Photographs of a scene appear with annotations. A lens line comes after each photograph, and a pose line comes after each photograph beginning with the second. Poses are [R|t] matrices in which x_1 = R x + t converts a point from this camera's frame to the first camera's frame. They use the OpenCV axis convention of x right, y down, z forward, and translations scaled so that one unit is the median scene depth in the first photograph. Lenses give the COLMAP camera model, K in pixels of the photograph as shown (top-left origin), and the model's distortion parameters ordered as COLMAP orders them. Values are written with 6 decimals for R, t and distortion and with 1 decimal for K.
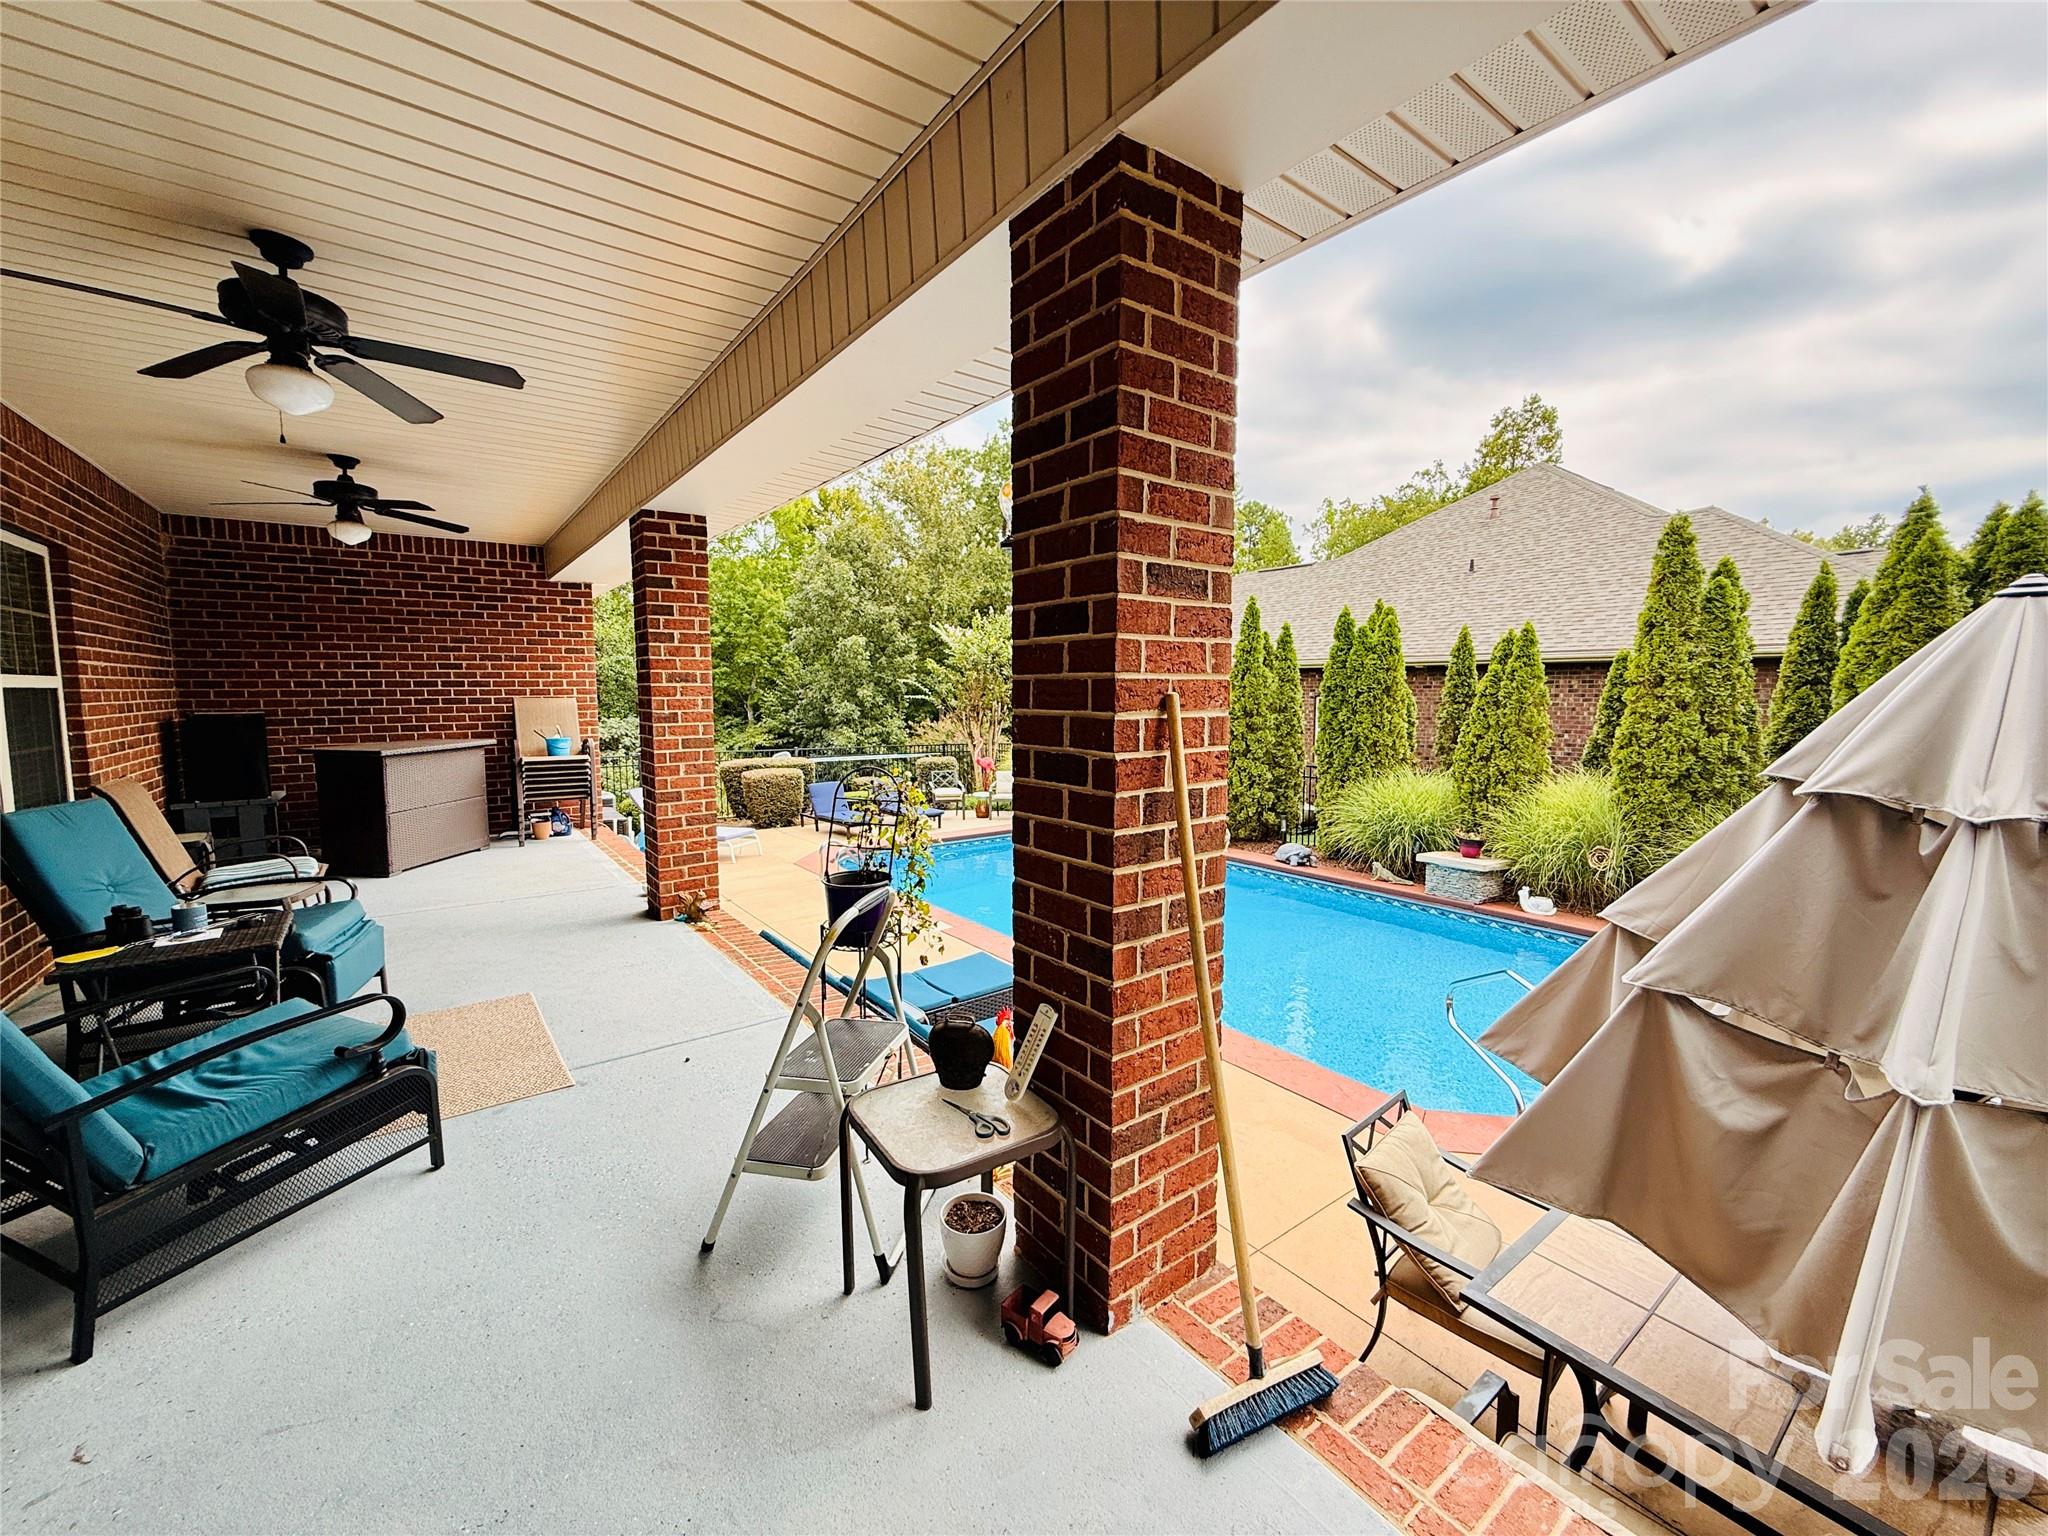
lens RADIAL K [[816.6, 0, 1020.5], [0, 816.6, 769.6], [0, 0, 1]] dist [0.000271, 0.000764]
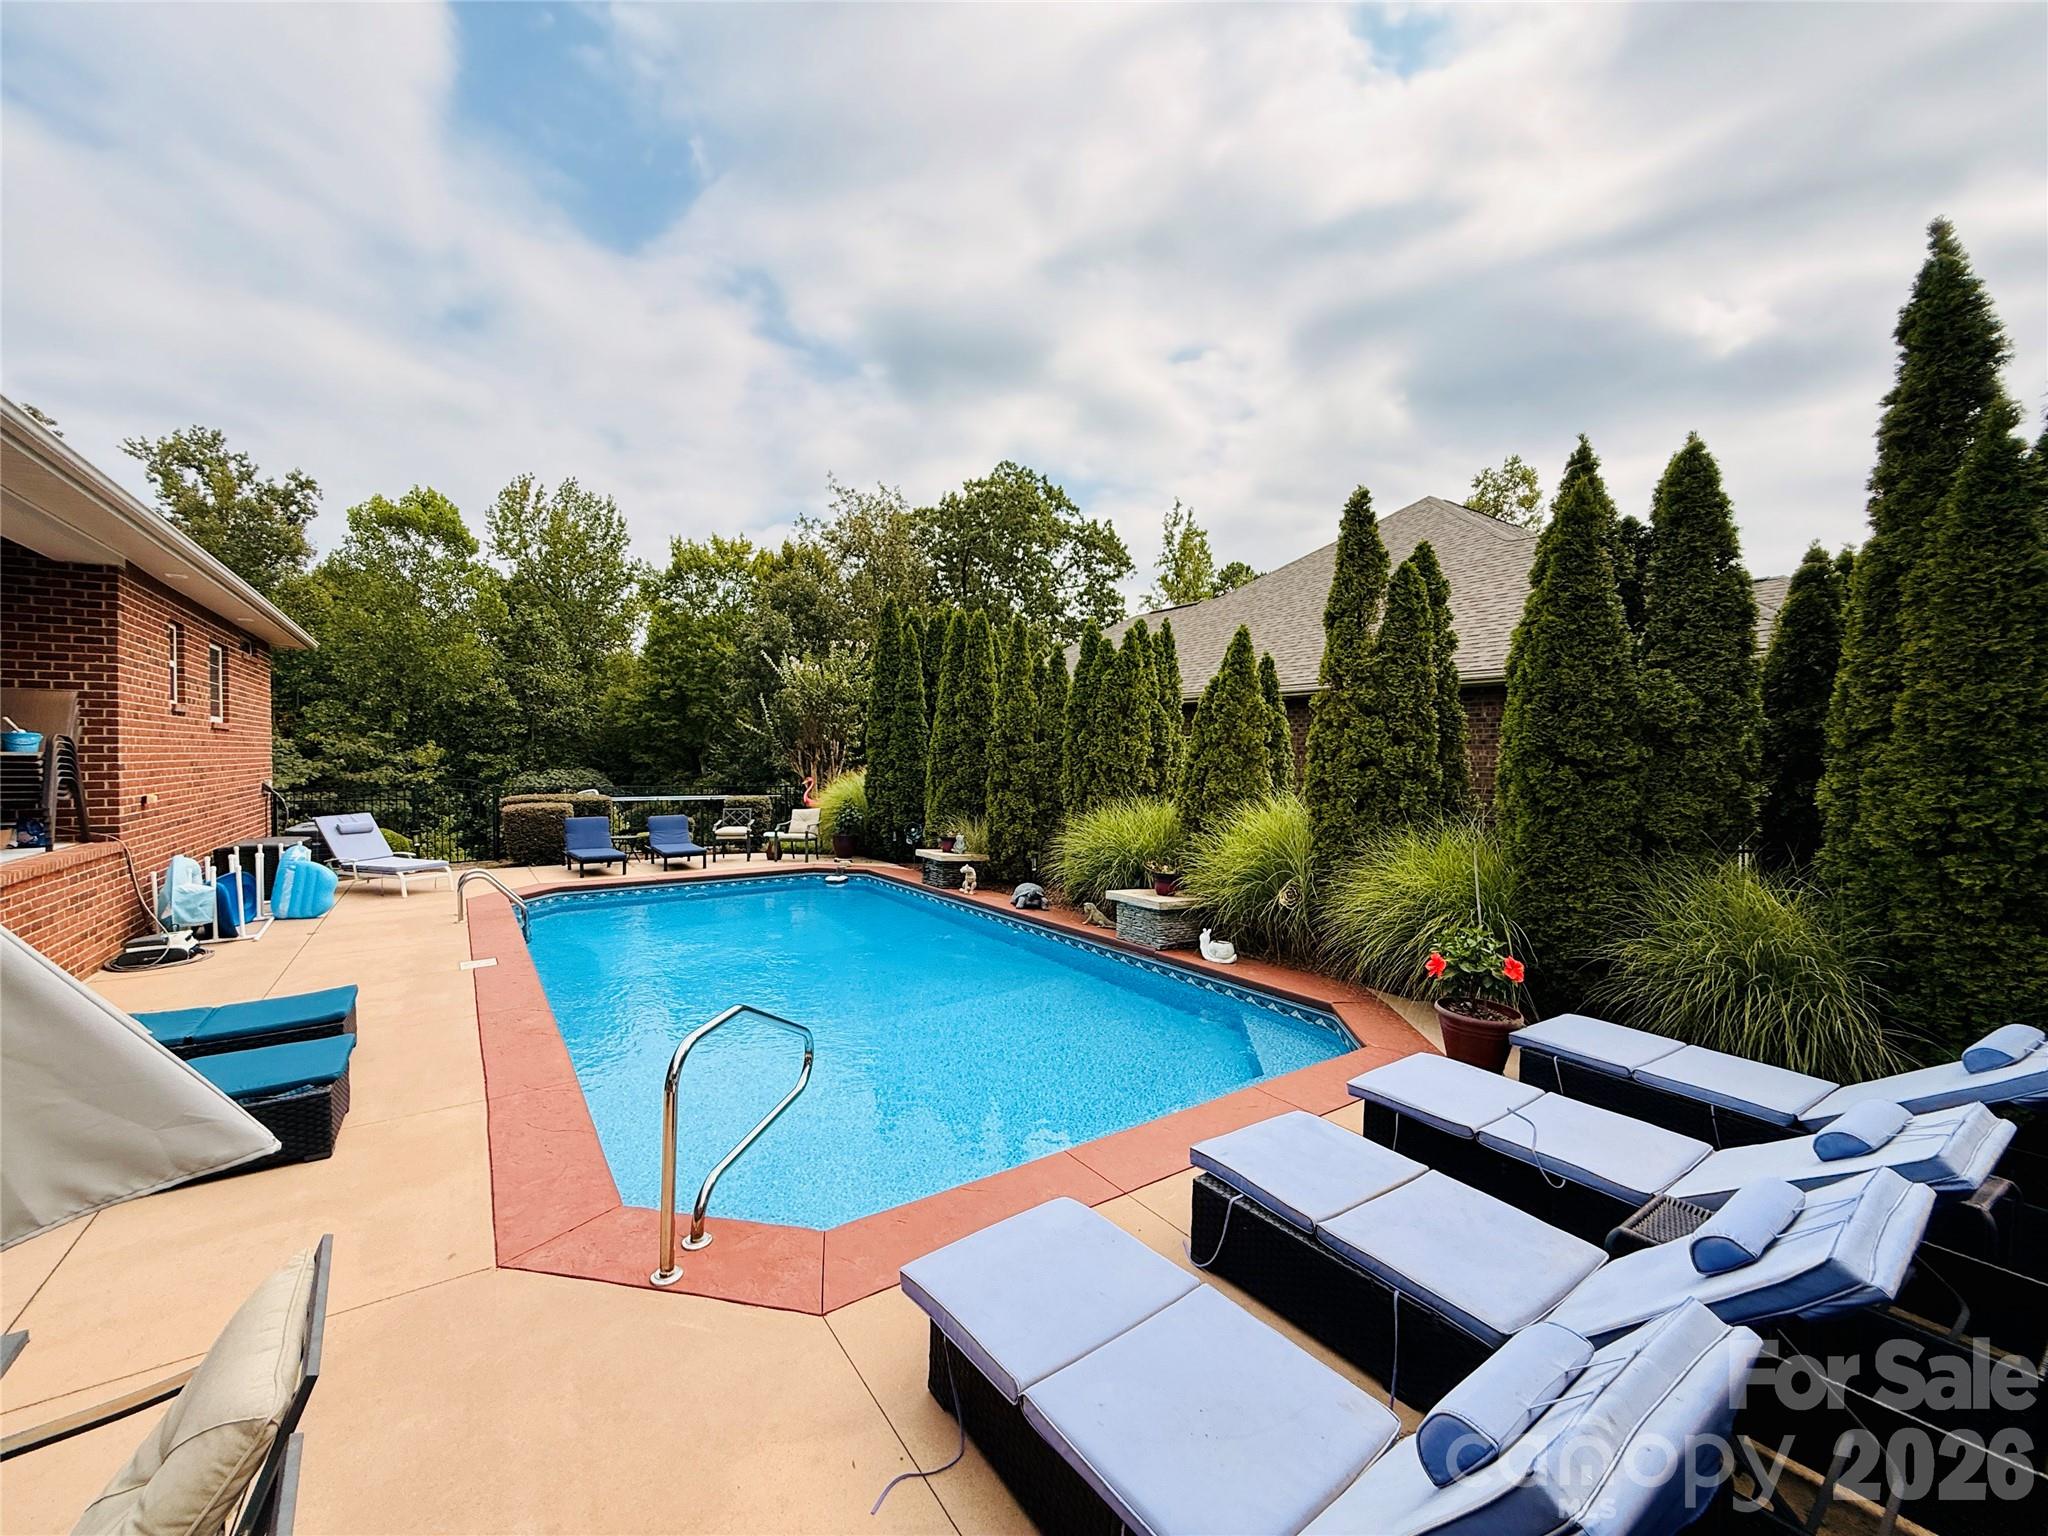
lens RADIAL K [[816.6, 0, 1020.5], [0, 816.6, 769.6], [0, 0, 1]] dist [0.000271, 0.000764]
pose [[0.999366, 0.008272, -0.034636, 0.315608], [-0.011035, 0.996705, -0.080353, 0.034929], [0.033857, 0.080684, 0.996165, 0.103093]]
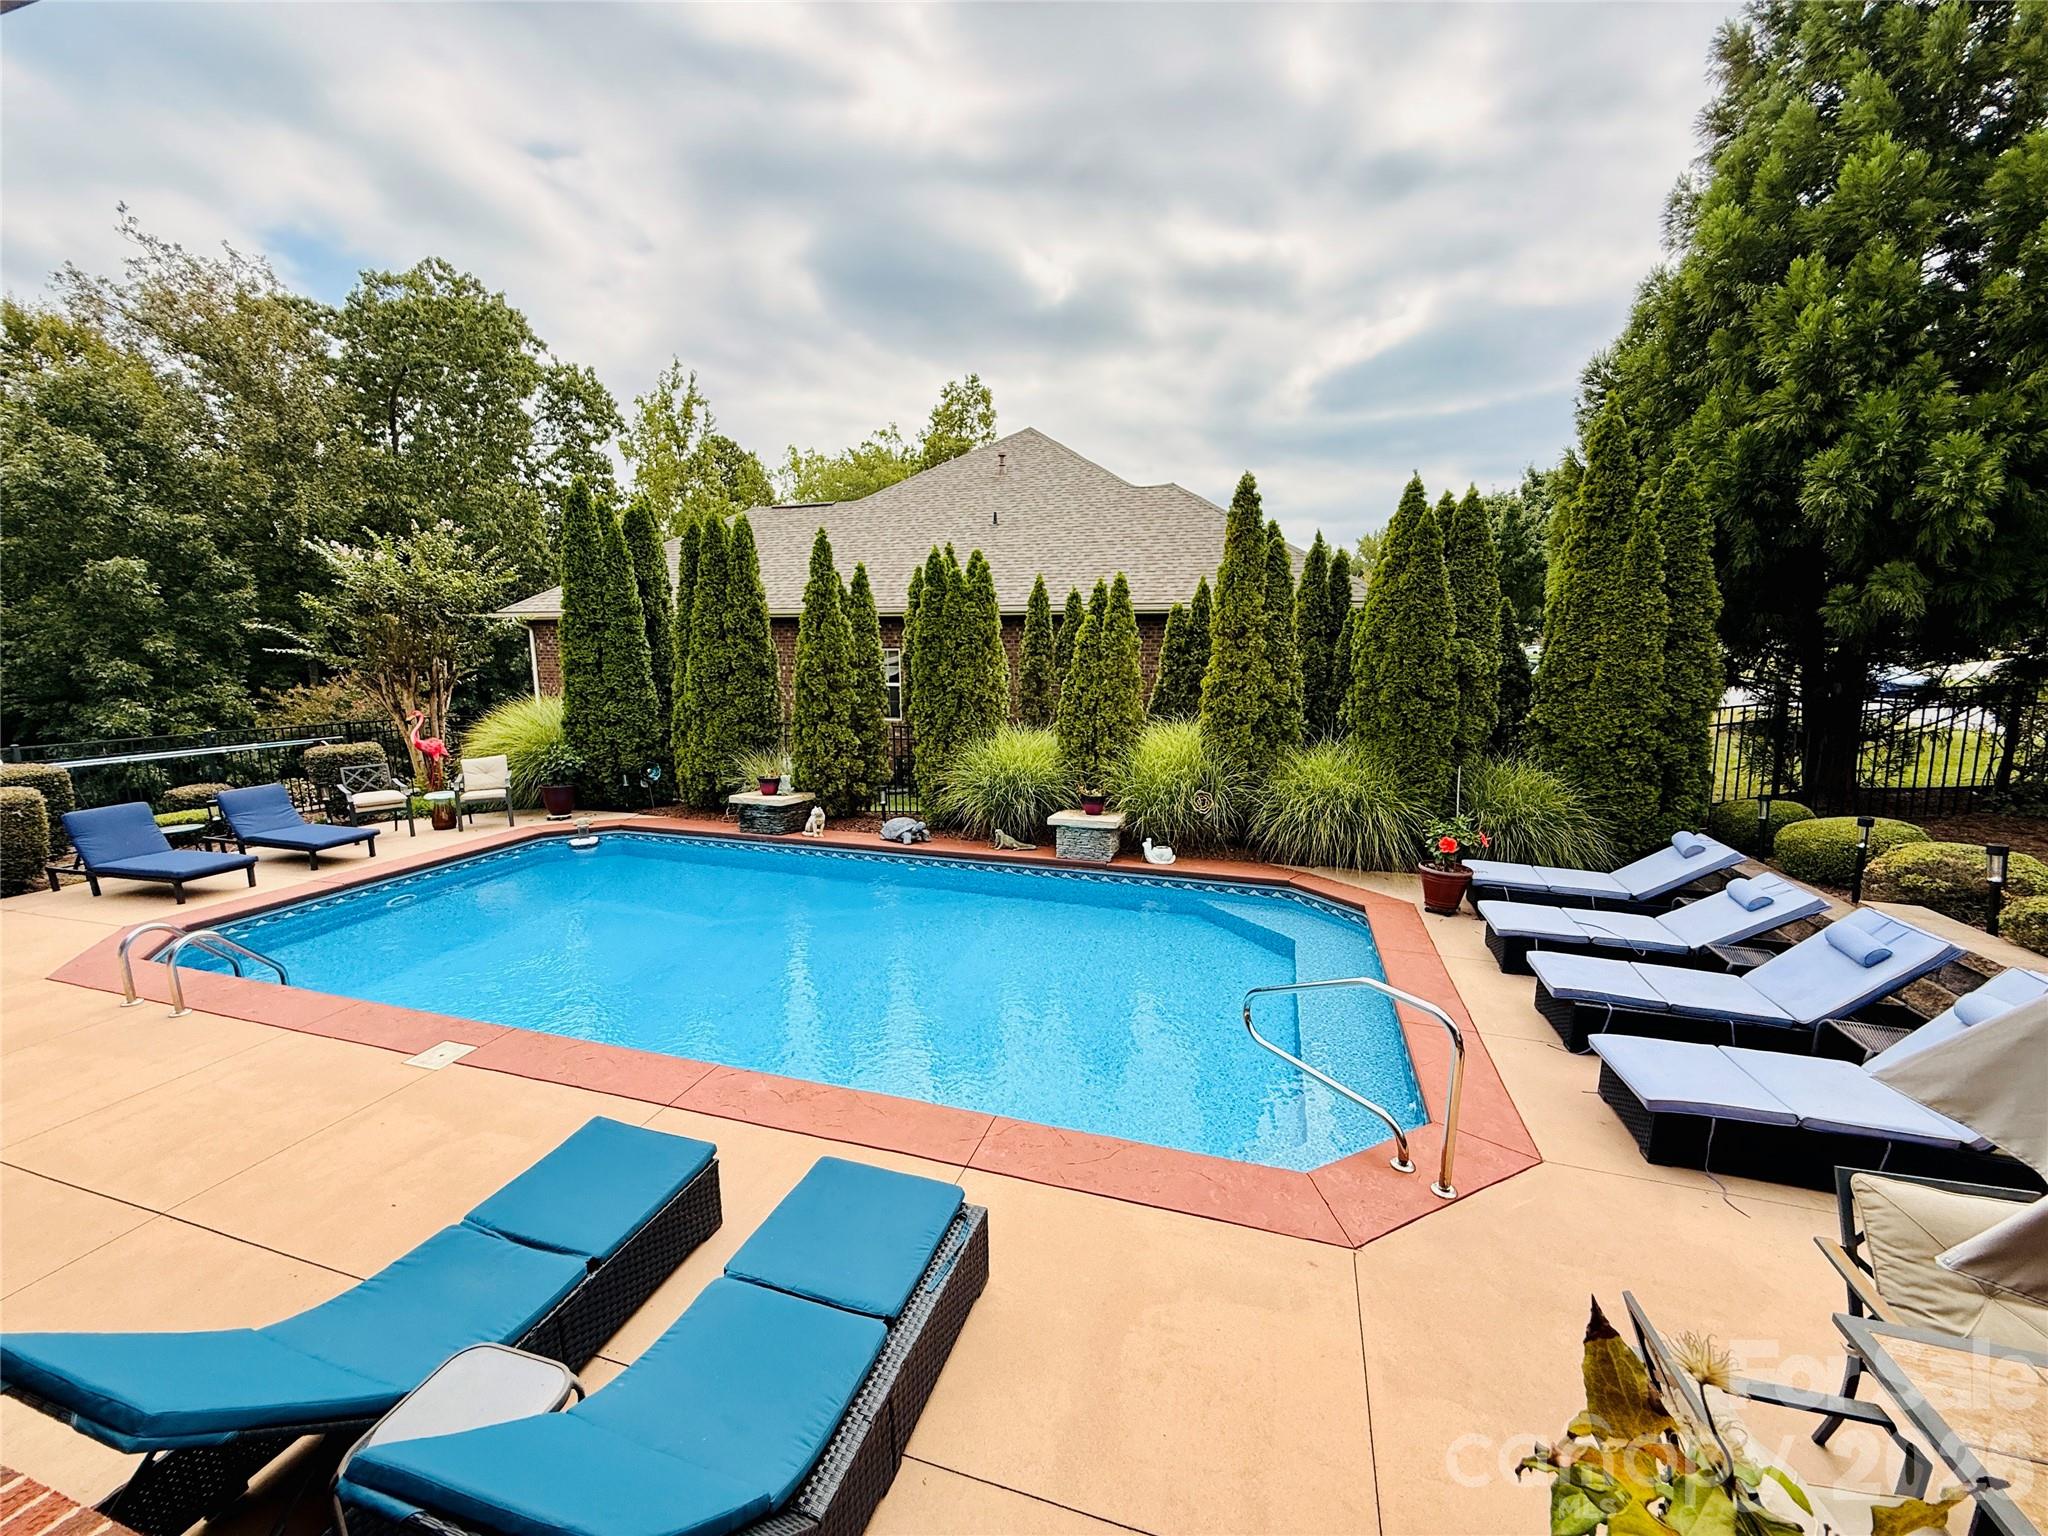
lens RADIAL K [[816.6, 0, 1020.5], [0, 816.6, 769.6], [0, 0, 1]] dist [0.000271, 0.000764]
pose [[0.810827, -0.091809, 0.578040, -0.056227], [0.057492, 0.995338, 0.077441, -0.019040], [-0.582455, -0.029559, 0.812325, 0.193310]]
